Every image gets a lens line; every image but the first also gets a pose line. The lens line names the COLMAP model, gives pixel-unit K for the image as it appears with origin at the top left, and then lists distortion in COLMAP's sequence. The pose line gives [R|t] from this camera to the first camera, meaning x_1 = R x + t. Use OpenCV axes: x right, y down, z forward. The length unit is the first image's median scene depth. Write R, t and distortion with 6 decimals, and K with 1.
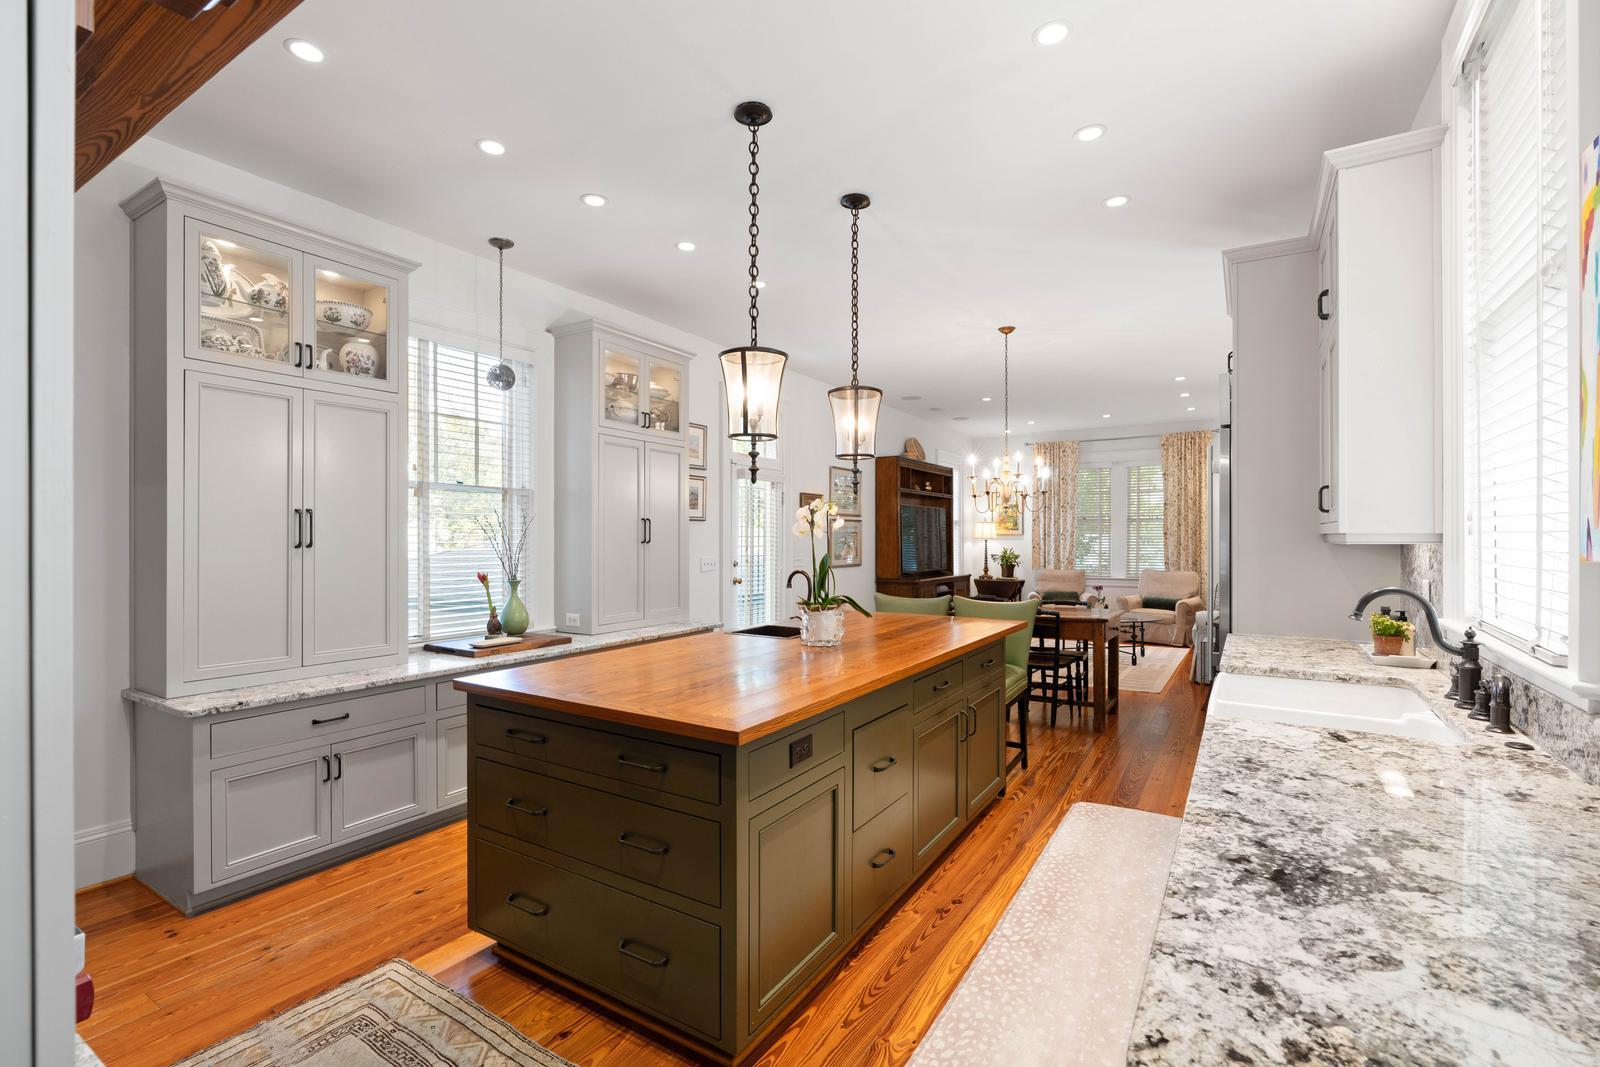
lens RADIAL K [[713.7, 0, 808.2], [0, 713.7, 537.7], [0, 0, 1]] dist [-0.010031, 0.000796]
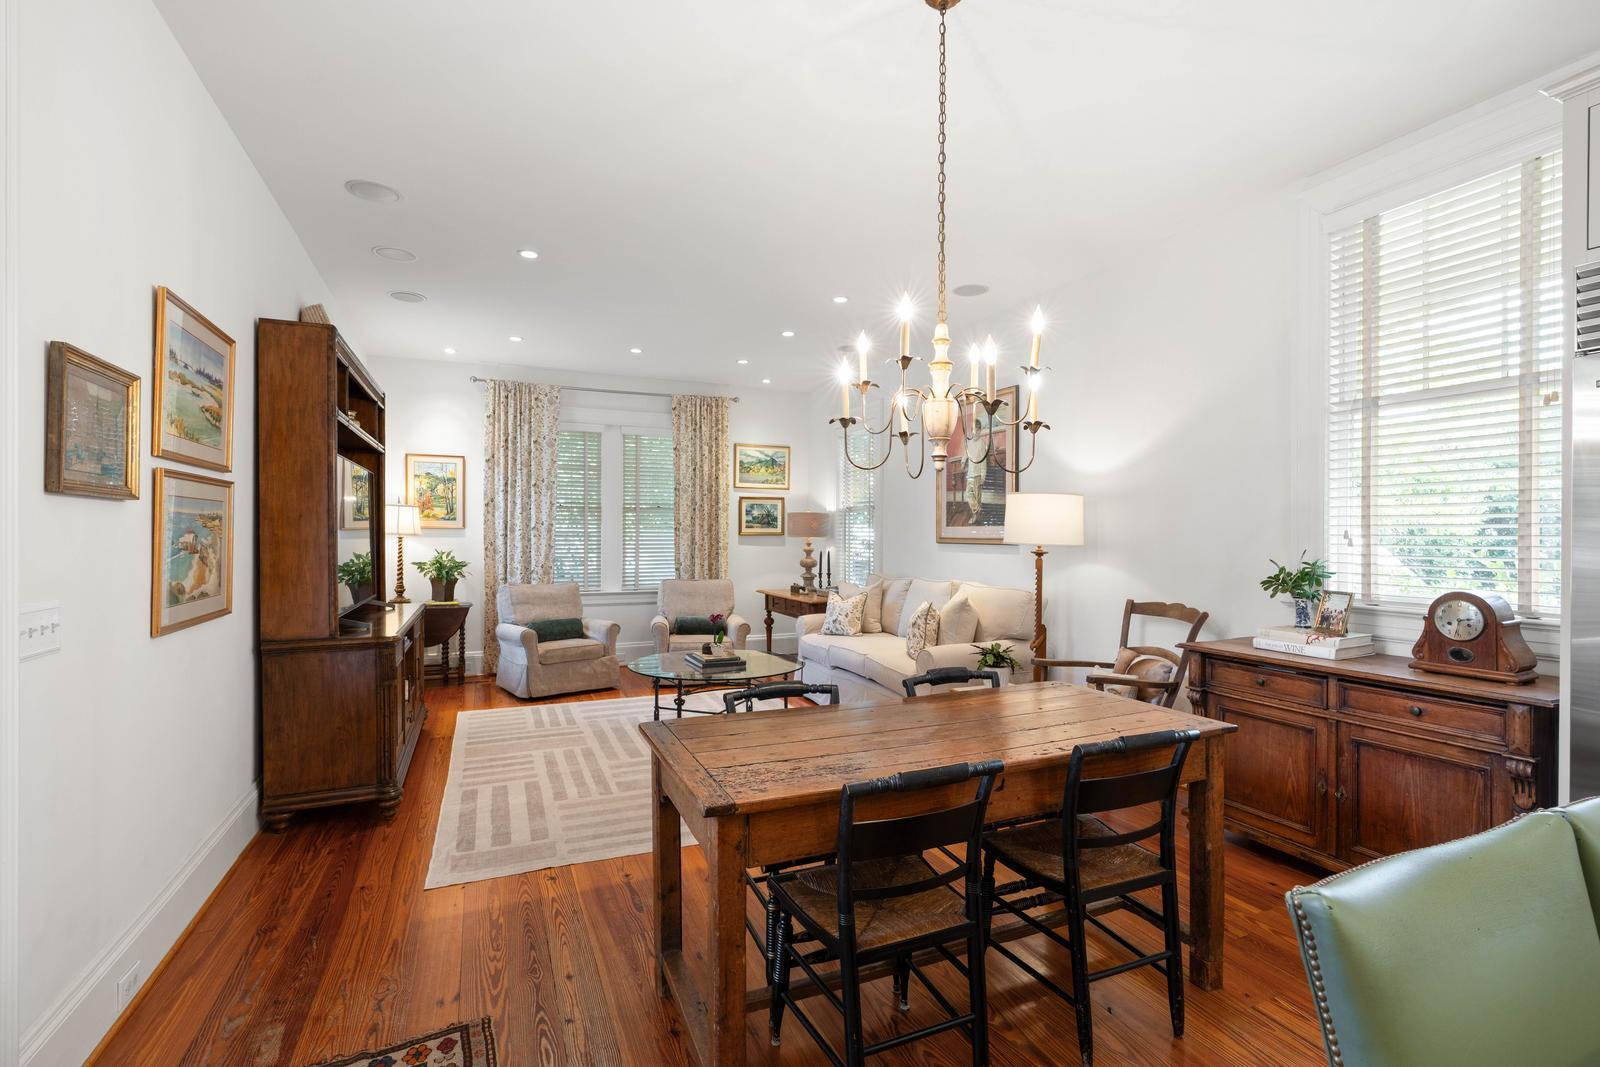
lens RADIAL K [[713.7, 0, 787.1], [0, 713.7, 535.3], [0, 0, 1]] dist [-0.010031, 0.000796]
pose [[0.567694, 0.004118, 0.823229, -0.042708], [-0.007196, 0.999974, -0.000040, -0.000110], [-0.823208, -0.005902, 0.567709, 0.451028]]
